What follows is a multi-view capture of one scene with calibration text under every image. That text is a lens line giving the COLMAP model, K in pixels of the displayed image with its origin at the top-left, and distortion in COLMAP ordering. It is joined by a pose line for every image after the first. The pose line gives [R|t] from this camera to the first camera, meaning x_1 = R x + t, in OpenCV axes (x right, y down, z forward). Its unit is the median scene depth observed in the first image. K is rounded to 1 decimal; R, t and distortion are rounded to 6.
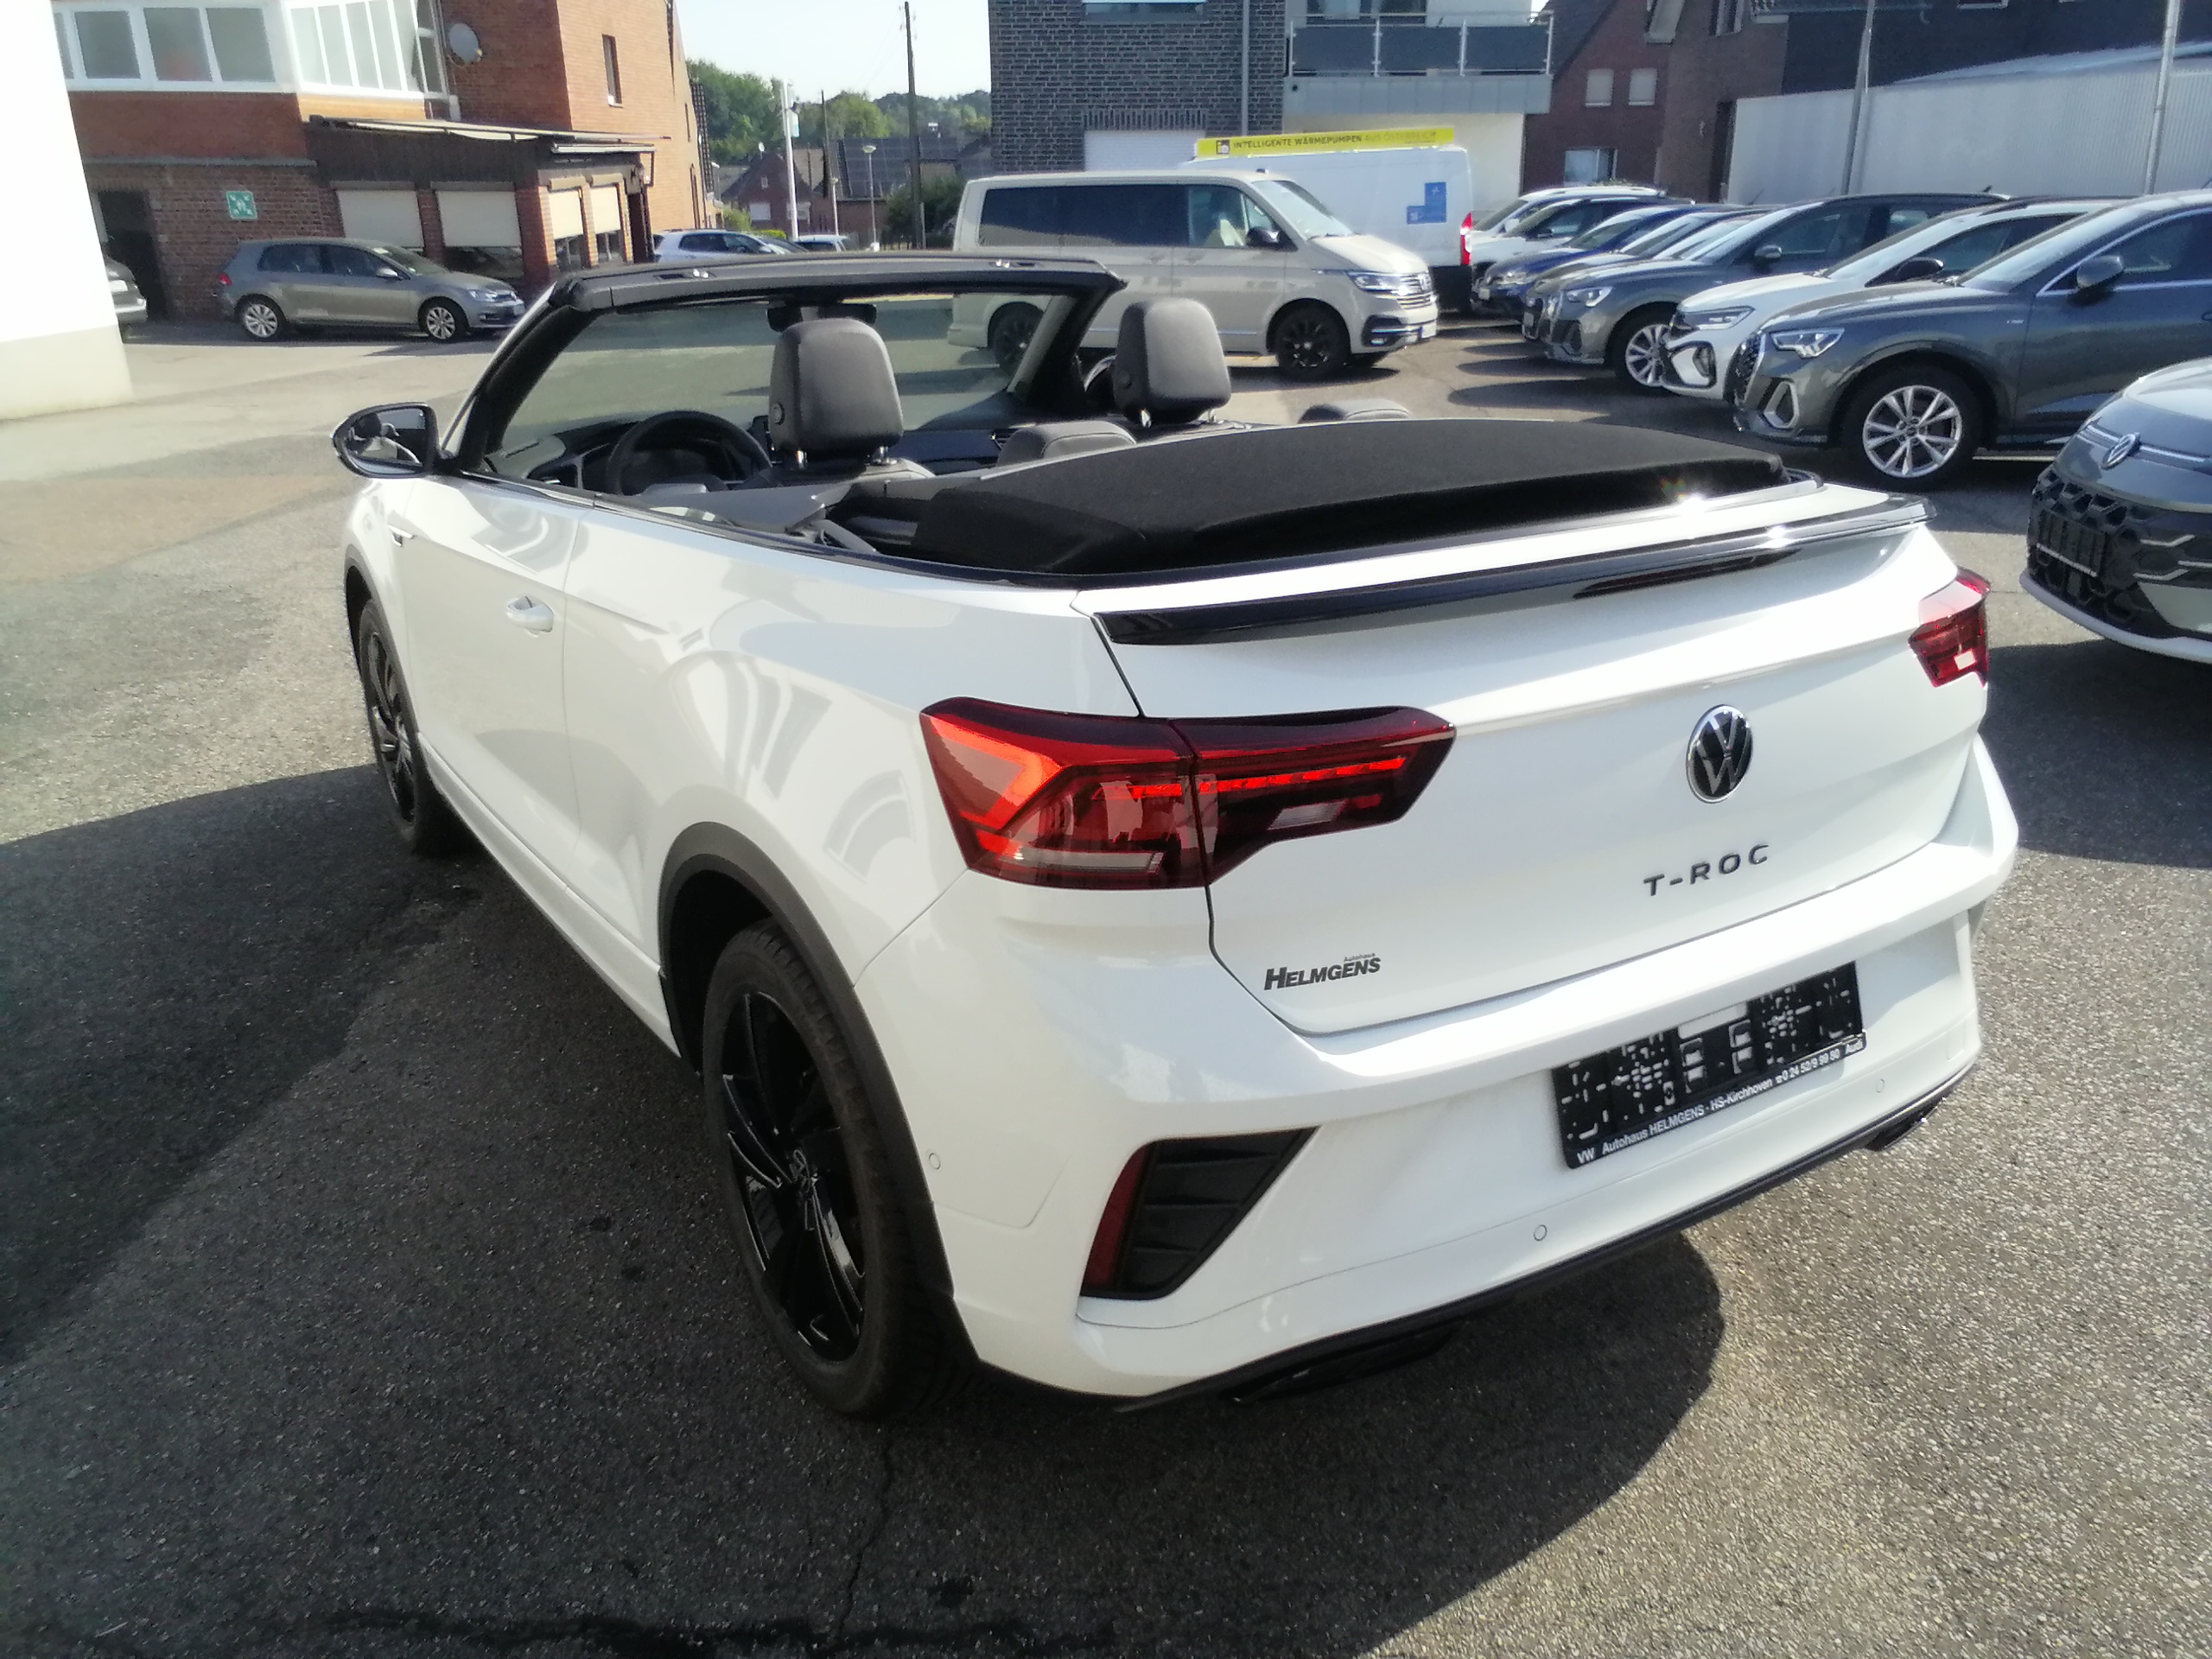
lens RADIAL K [[1724.5, 0, 1139.5], [0, 1724.5, 832.6], [0, 0, 1]] dist [-0.031504, 0.114022]
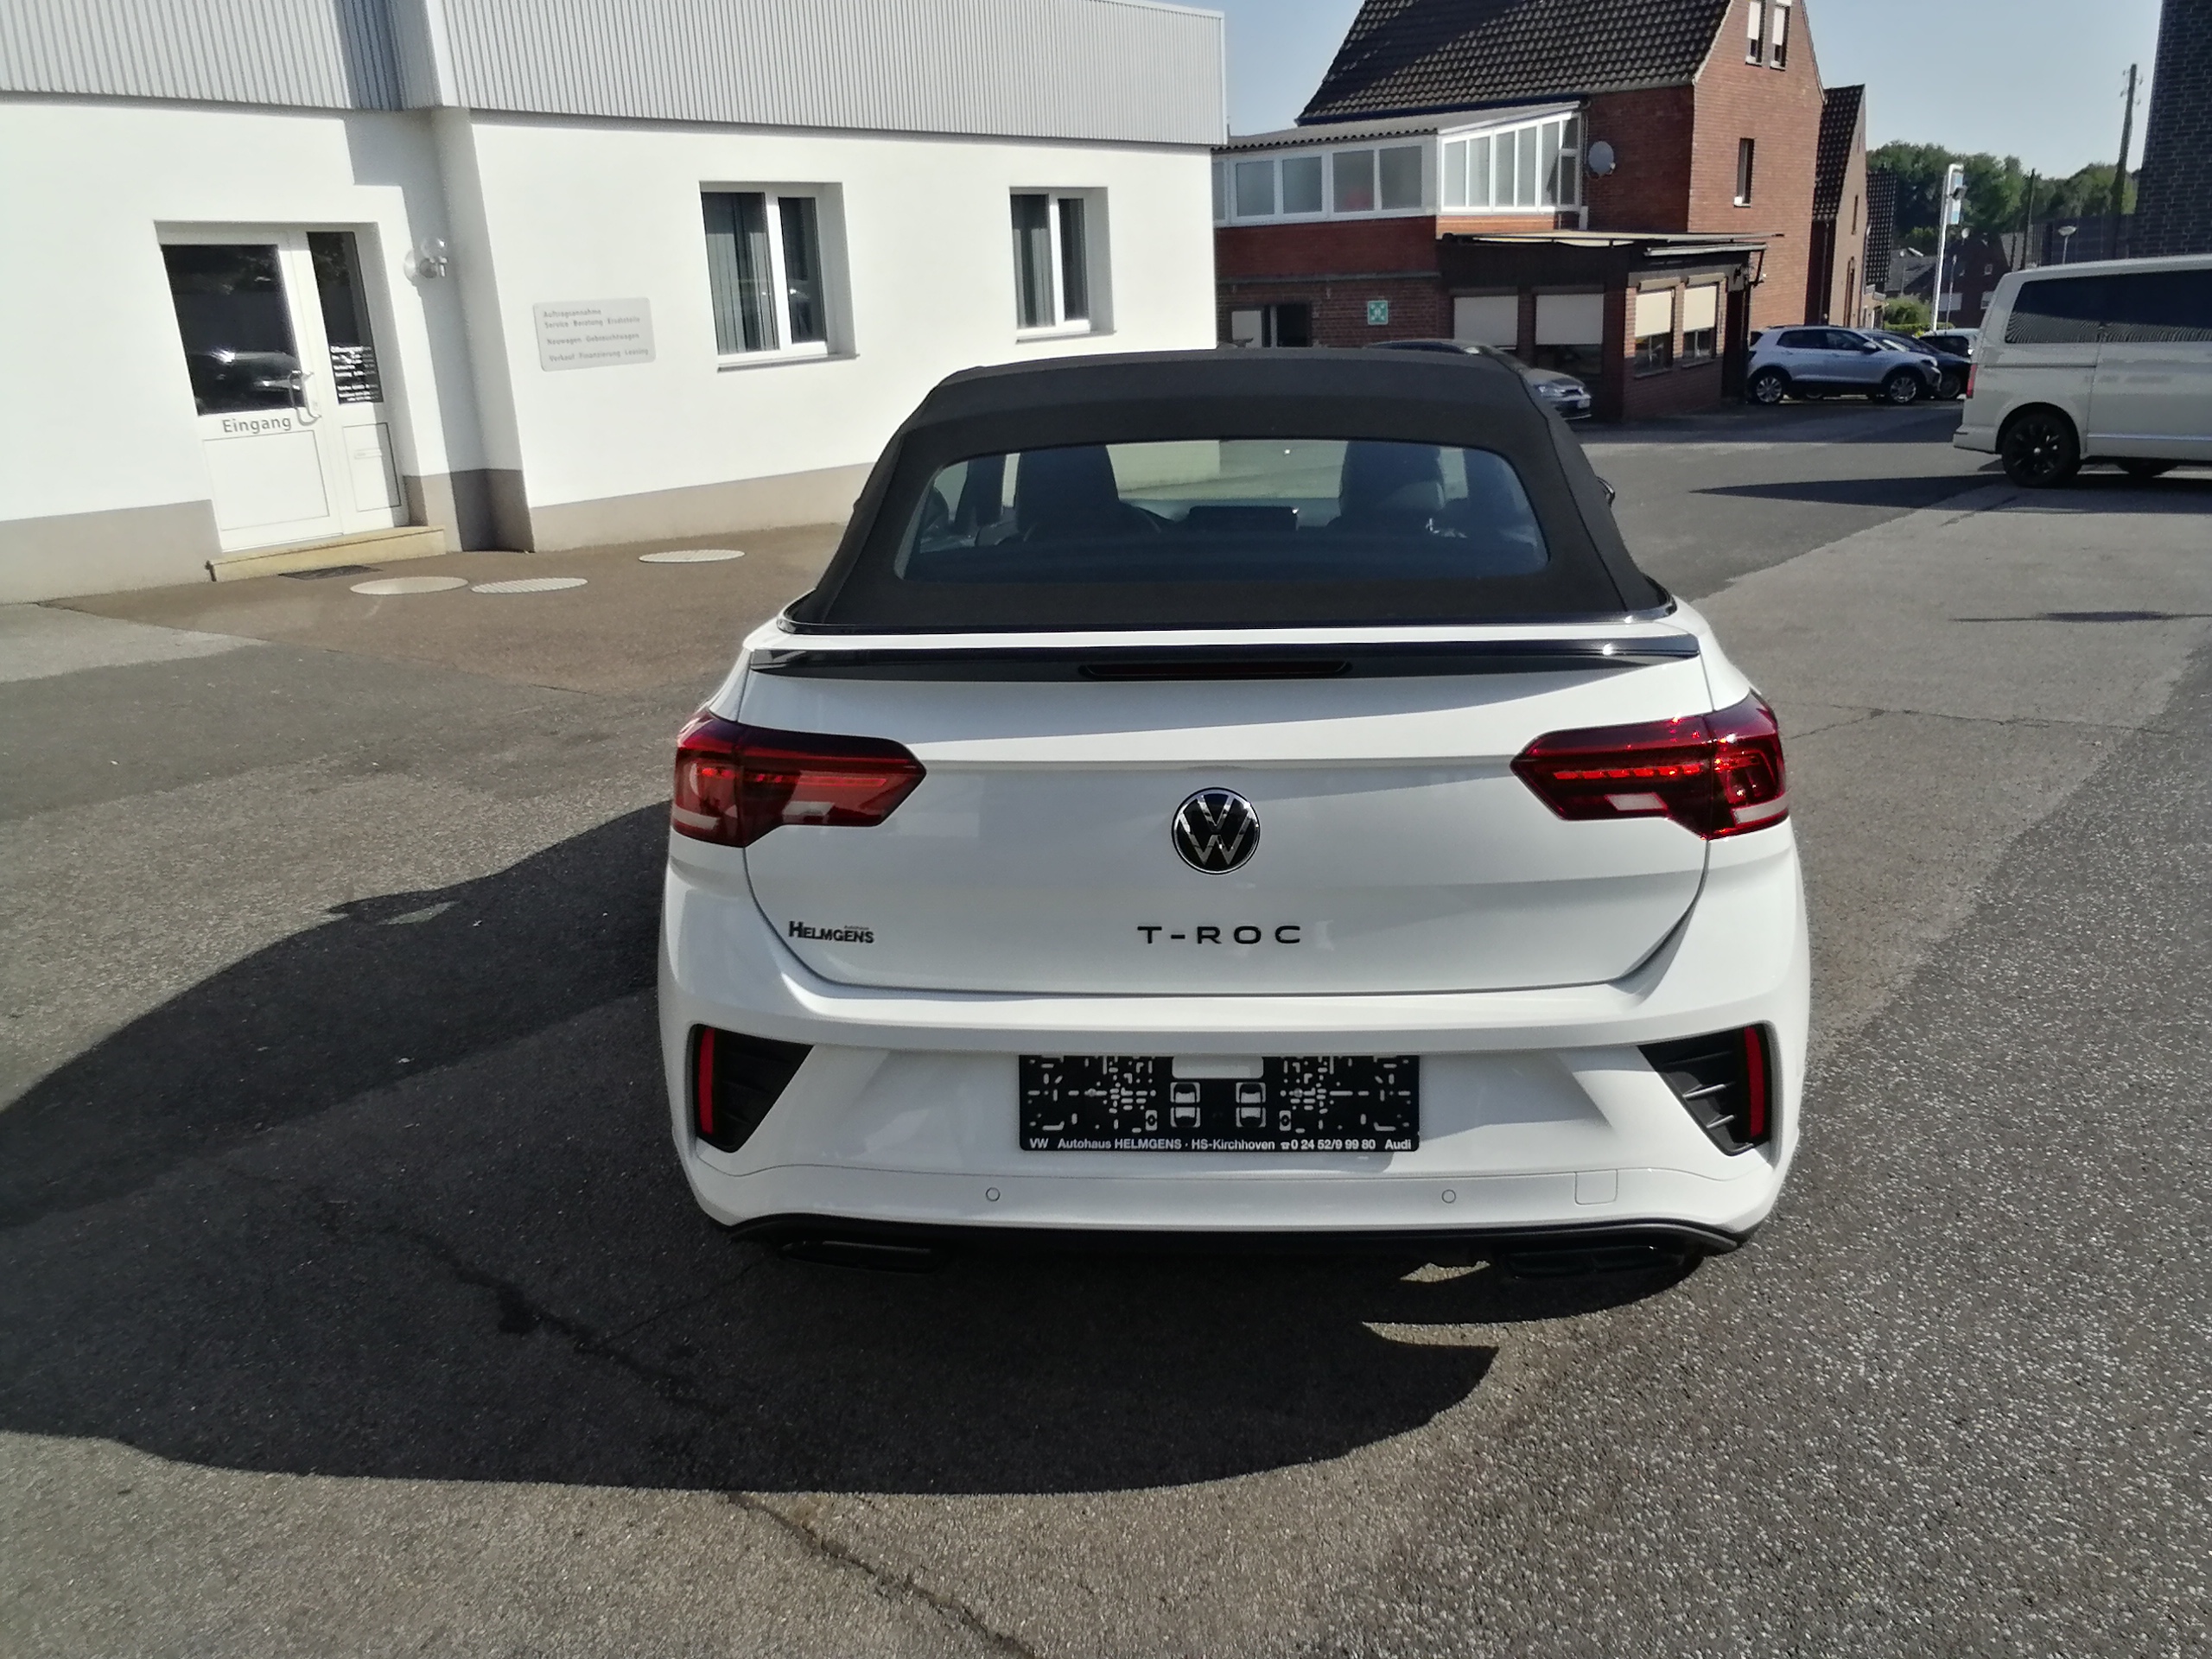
lens RADIAL K [[1749.8, 0, 1125.1], [0, 1749.8, 842.0], [0, 0, 1]] dist [-0.060478, 0.147952]
pose [[0.802176, 0.161586, -0.574808, 0.402499], [-0.188592, 0.981971, 0.012855, -0.017785], [0.566522, 0.098092, 0.818187, 0.011787]]
